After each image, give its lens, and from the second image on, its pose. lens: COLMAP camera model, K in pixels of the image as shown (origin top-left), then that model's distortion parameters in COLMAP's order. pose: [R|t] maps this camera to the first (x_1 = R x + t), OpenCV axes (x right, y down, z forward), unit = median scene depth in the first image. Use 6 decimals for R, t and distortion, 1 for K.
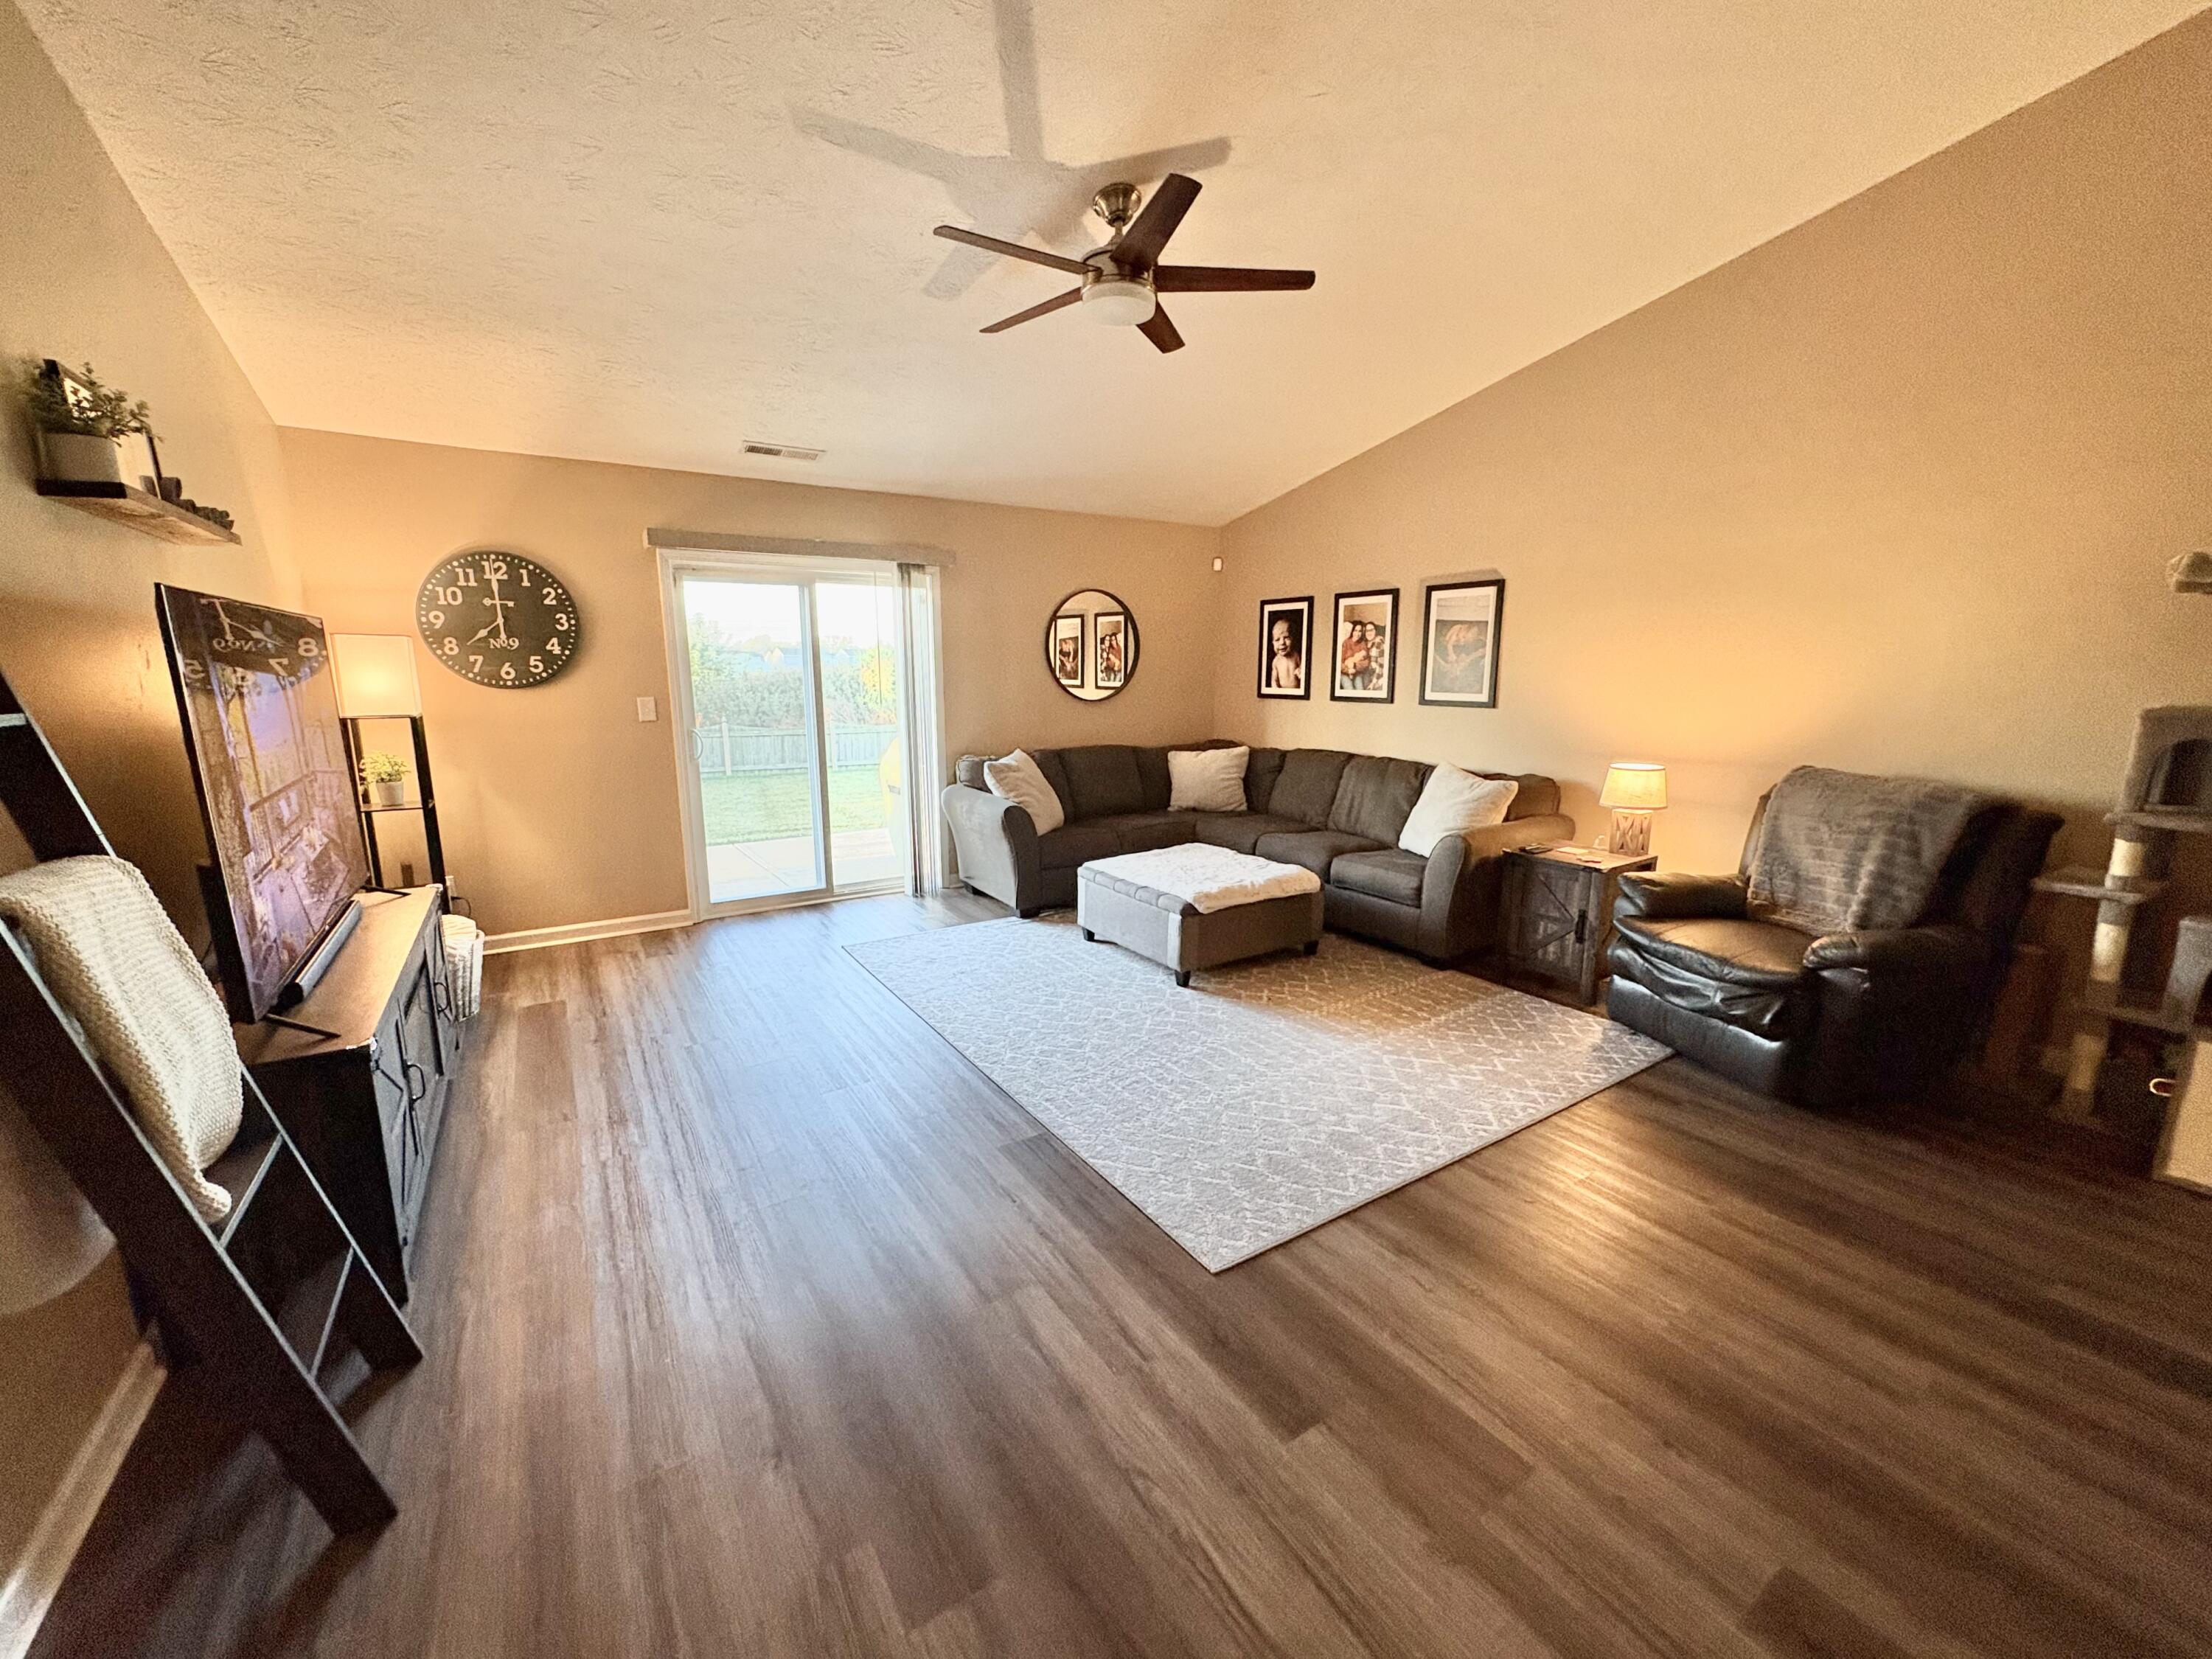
lens RADIAL K [[883.5, 0, 1108.1], [0, 883.5, 834.5], [0, 0, 1]] dist [-0.000863, 0.000014]
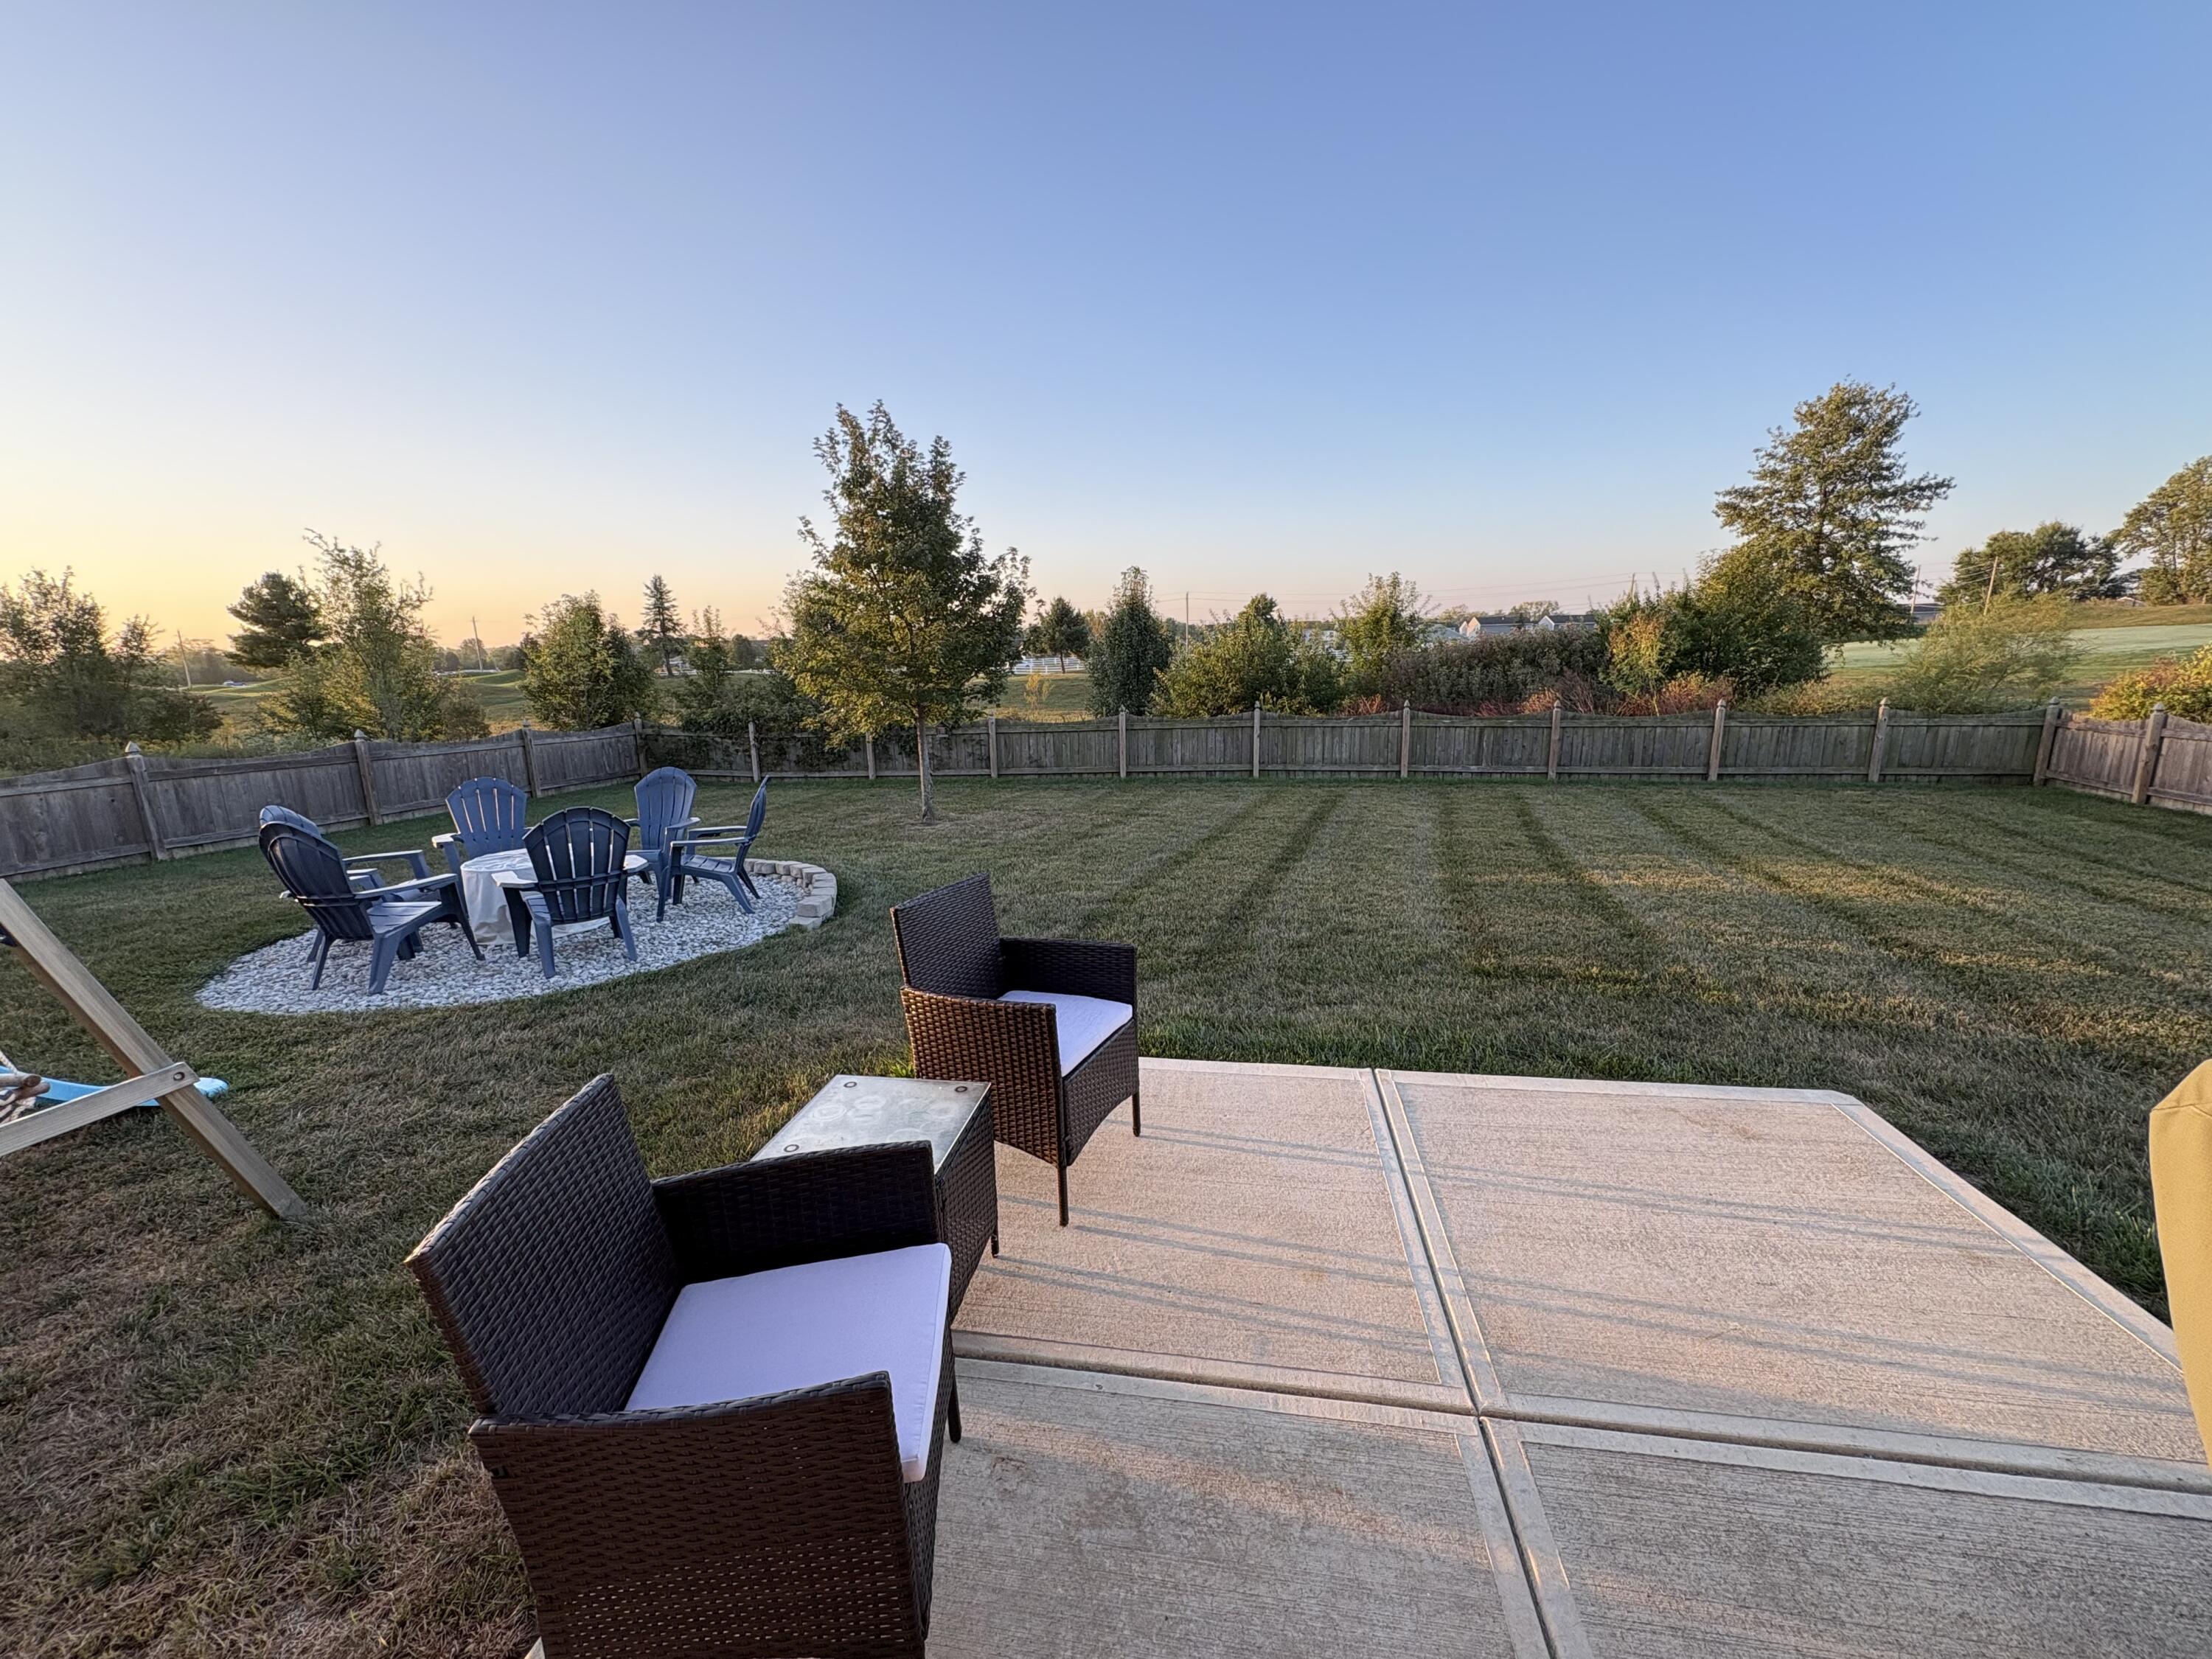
lens RADIAL K [[883.5, 0, 1109.6], [0, 883.5, 835.0], [0, 0, 1]] dist [-0.000863, 0.000014]
pose [[0.744339, 0.123844, -0.656218, -0.099531], [-0.104761, 0.992142, 0.068413, -0.038015], [0.659534, 0.017824, 0.751463, 0.232128]]
